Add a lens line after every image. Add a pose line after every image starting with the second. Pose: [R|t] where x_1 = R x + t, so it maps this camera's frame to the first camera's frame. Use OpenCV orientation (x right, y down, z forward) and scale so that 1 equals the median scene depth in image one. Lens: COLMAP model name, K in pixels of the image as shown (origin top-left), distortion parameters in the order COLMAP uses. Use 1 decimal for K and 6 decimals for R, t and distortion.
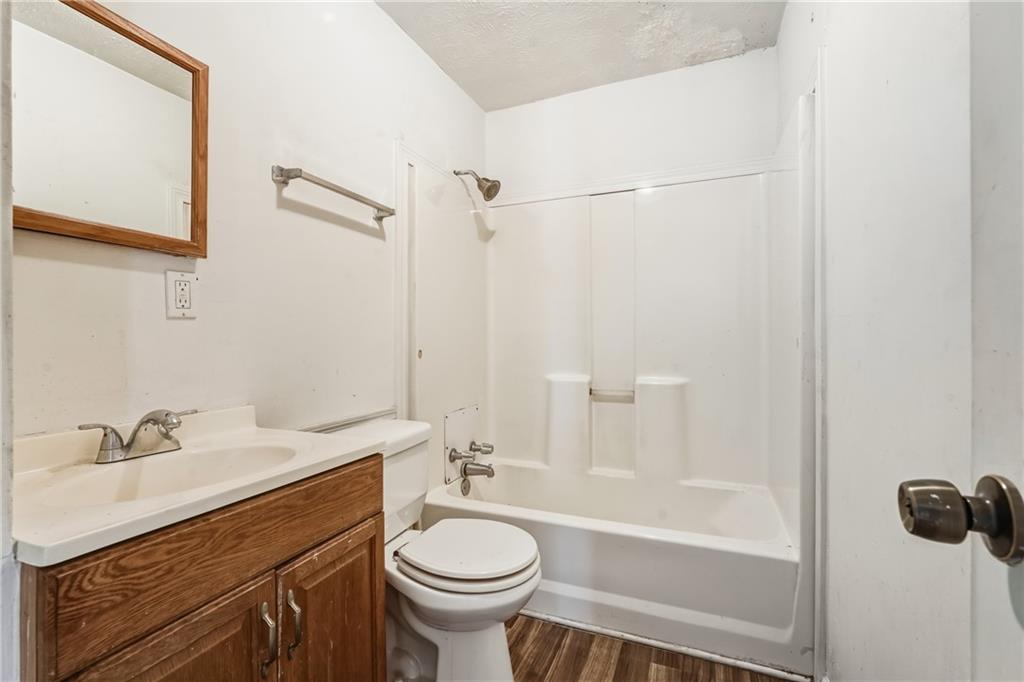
lens RADIAL K [[454.7, 0, 513.5], [0, 454.7, 336.2], [0, 0, 1]] dist [-0.019998, 0.009885]
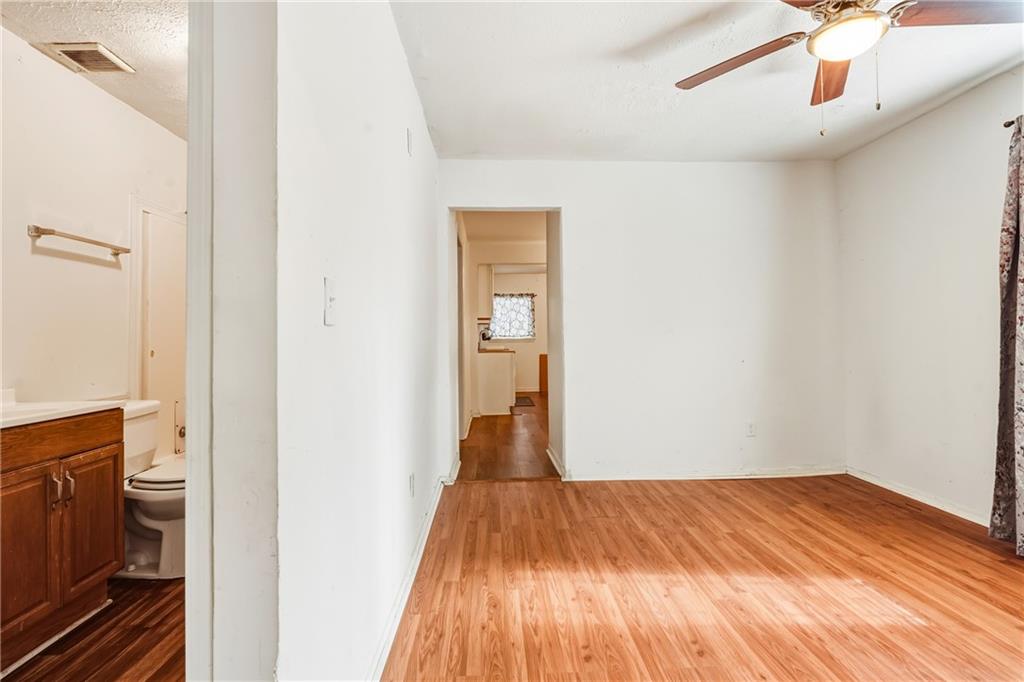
lens RADIAL K [[480.7, 0, 512.2], [0, 480.7, 323.2], [0, 0, 1]] dist [-0.001007, 0.000528]
pose [[0.907863, 0.001802, 0.419262, 0.289071], [0.009244, 0.999662, -0.024313, -0.009431], [-0.419164, 0.025949, 0.907540, -1.290500]]
